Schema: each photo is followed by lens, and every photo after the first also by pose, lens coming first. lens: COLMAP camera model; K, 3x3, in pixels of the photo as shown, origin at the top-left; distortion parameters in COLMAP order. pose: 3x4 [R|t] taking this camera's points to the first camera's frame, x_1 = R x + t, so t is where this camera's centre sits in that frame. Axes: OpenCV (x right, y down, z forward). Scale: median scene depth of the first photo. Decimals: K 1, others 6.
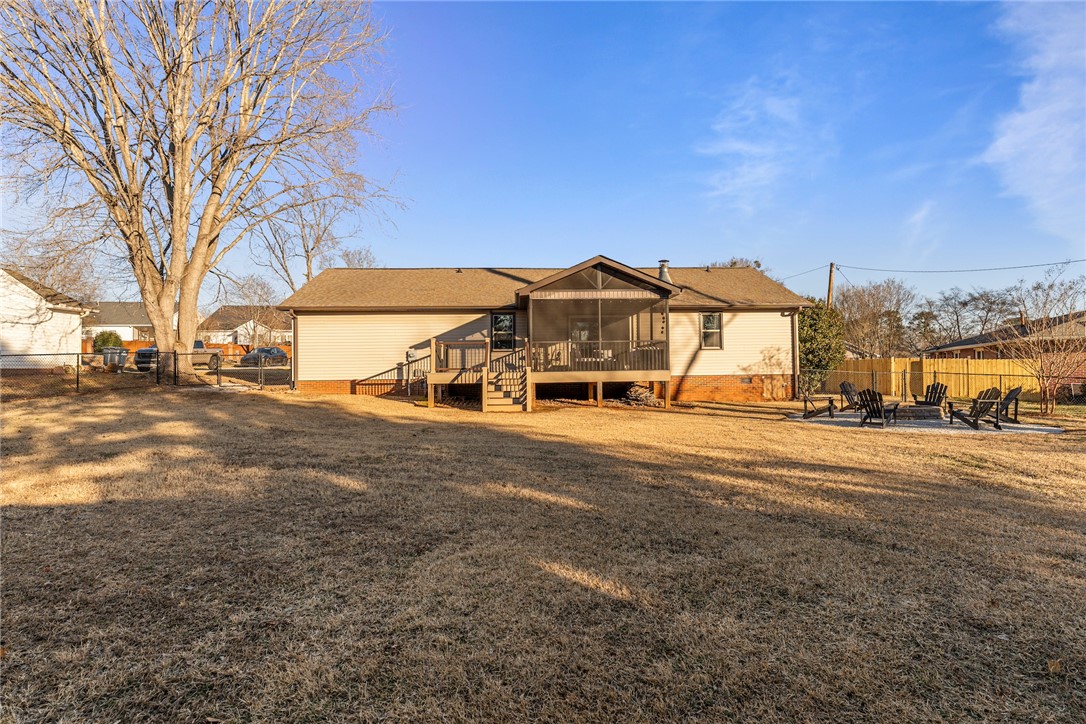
lens RADIAL K [[498.9, 0, 543.0], [0, 498.9, 362.0], [0, 0, 1]] dist [-0.000009, -0.000018]
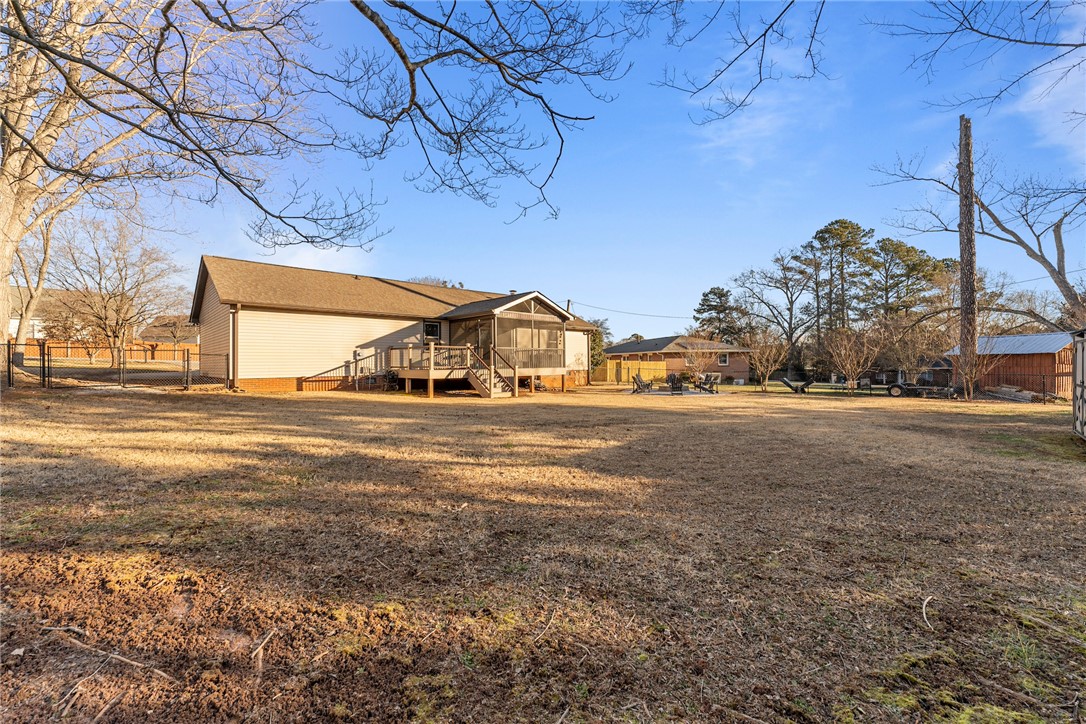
lens RADIAL K [[428.8, 0, 543.0], [0, 428.8, 362.0], [0, 0, 1]] dist [-0.000482, -0.000053]
pose [[0.764256, 0.007258, 0.644872, -0.566173], [-0.012668, 0.999913, 0.003760, -0.004900], [-0.644789, -0.011043, 0.764281, 0.002050]]
